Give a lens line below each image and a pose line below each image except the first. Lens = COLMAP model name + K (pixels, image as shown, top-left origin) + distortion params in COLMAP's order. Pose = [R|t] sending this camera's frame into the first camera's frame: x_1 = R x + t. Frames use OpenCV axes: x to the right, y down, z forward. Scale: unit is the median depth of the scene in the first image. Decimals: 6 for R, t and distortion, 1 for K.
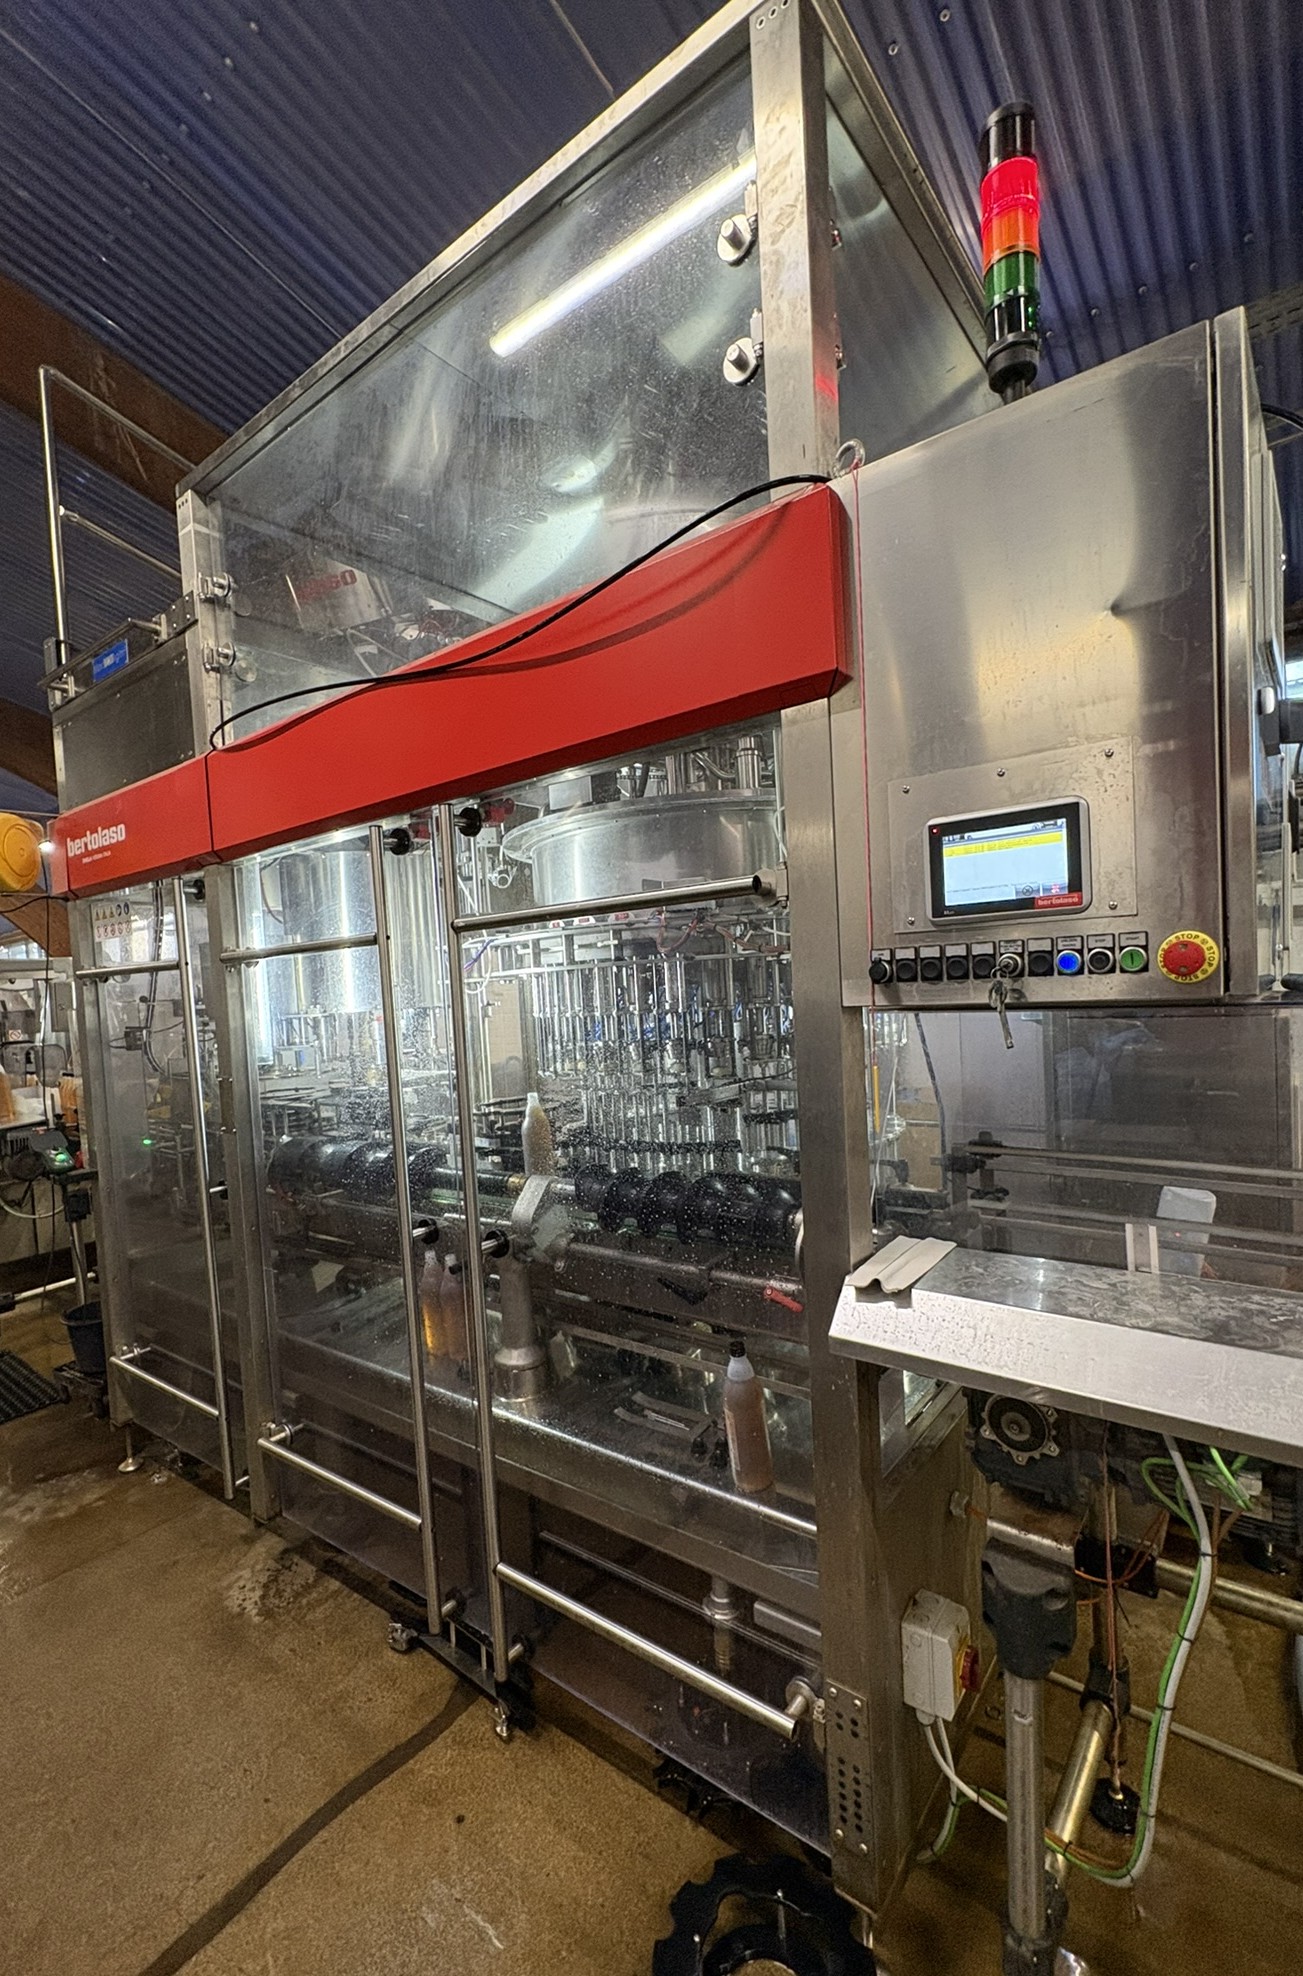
lens RADIAL K [[850.8, 0, 658.4], [0, 850.8, 1015.2], [0, 0, 1]] dist [-0.001218, -0.000158]
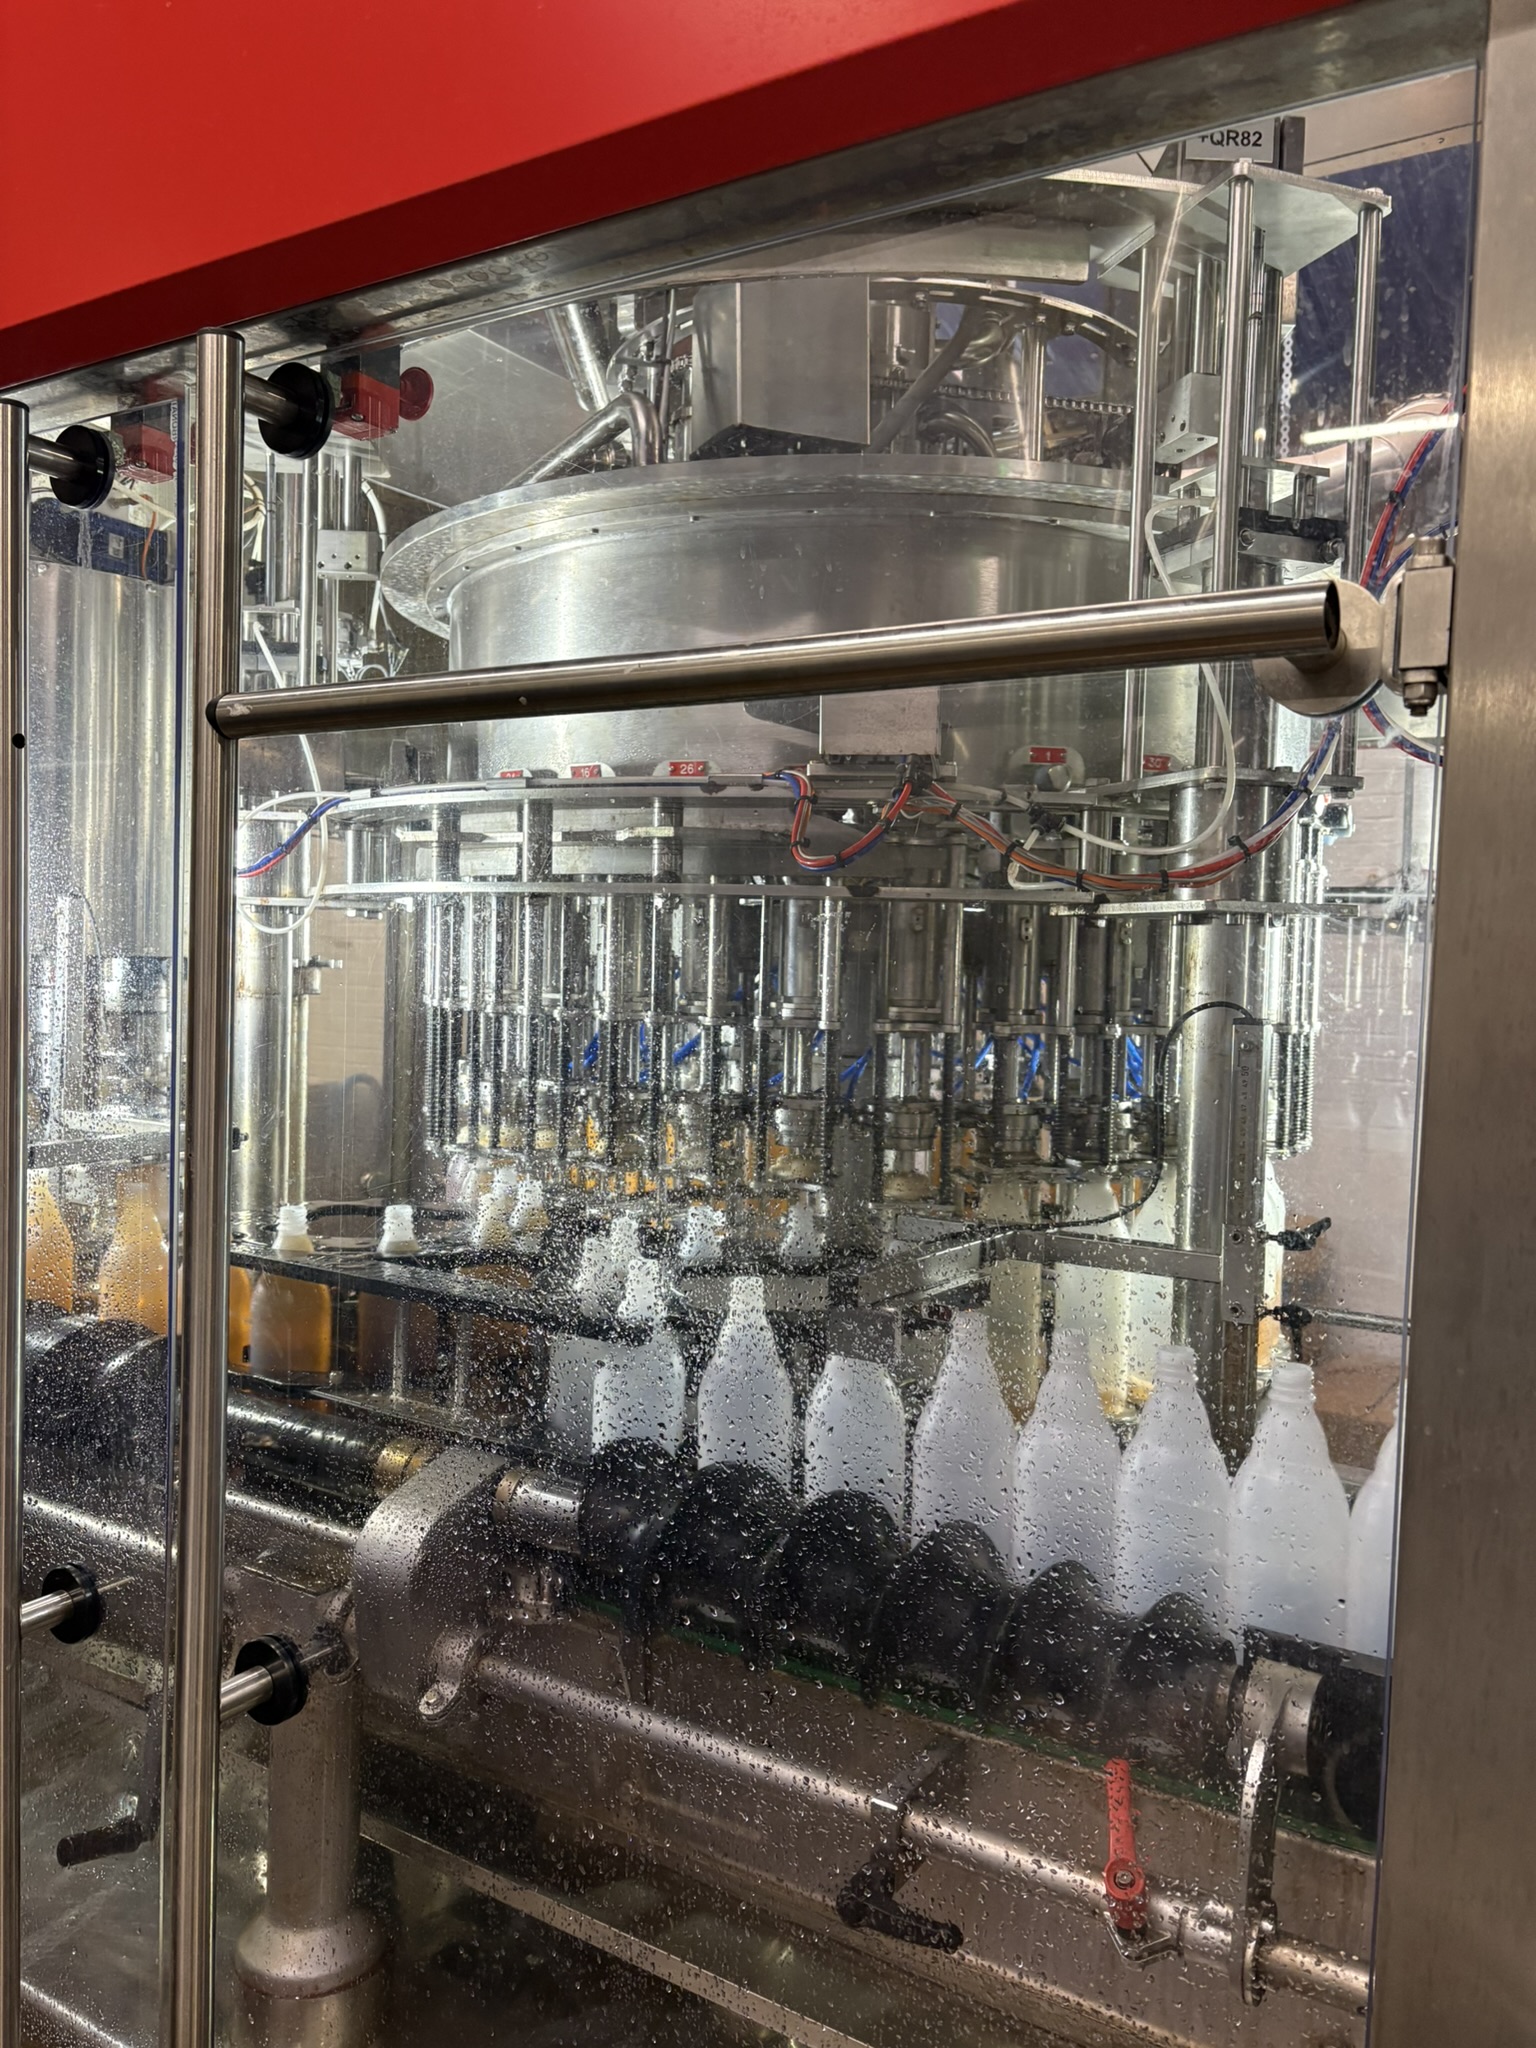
lens RADIAL K [[1595.6, 0, 768.0], [0, 1595.6, 1024.0], [0, 0, 1]] dist [-0.005142, -0.001295]
pose [[0.992736, 0.088970, 0.080985, -0.053386], [-0.089258, 0.996009, -0.000066, -0.005326], [-0.080668, -0.007164, 0.996715, 0.282918]]
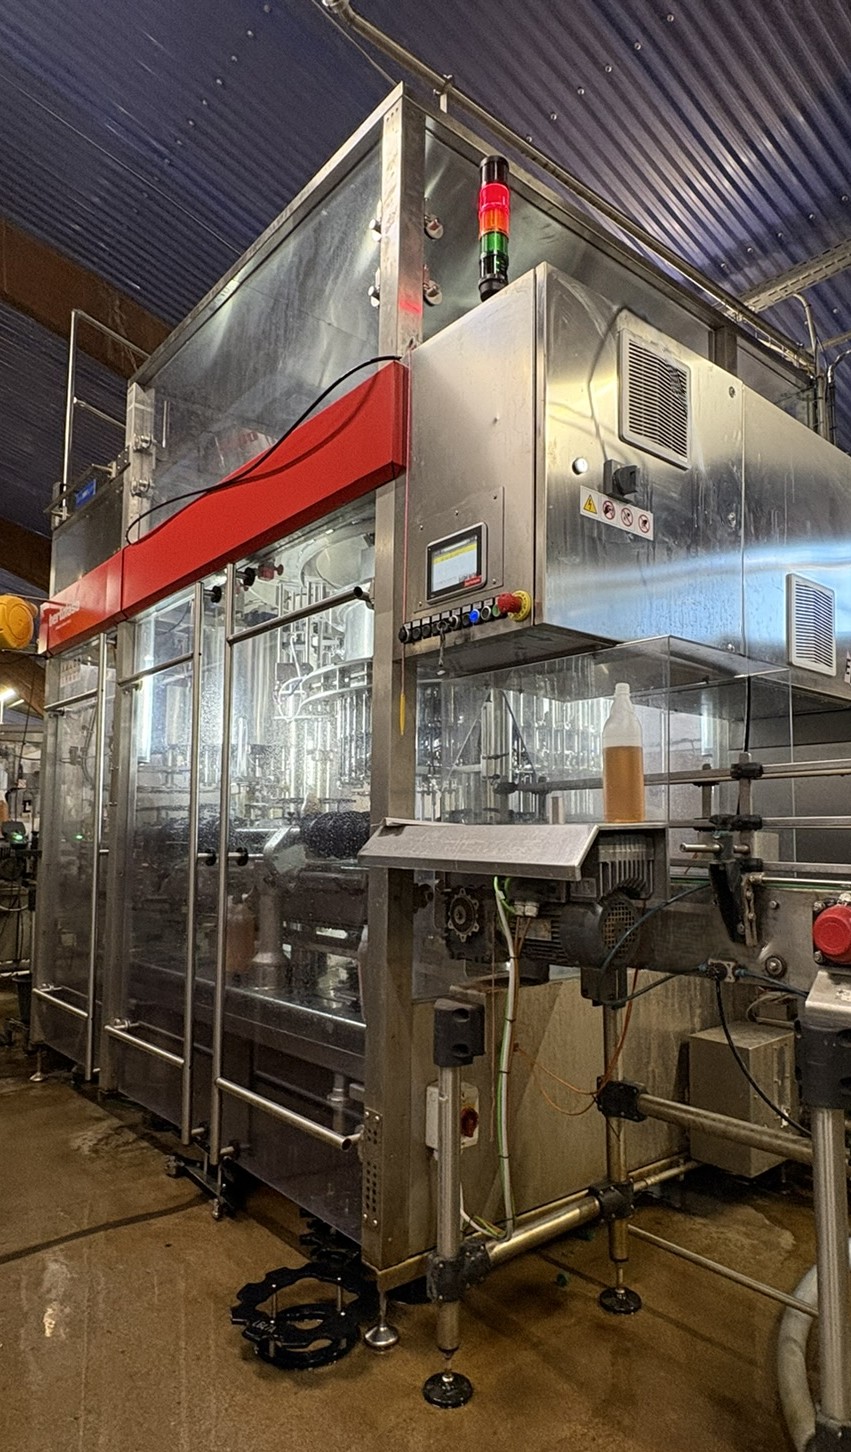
lens RADIAL K [[847.6, 0, 468.7], [0, 847.6, 770.8], [0, 0, 1]] dist [0.000782, 0.000182]
pose [[0.977945, 0.047574, -0.203372, 0.379952], [-0.070080, 0.992007, -0.104934, 0.194623], [0.196754, 0.116872, 0.973462, -0.287029]]
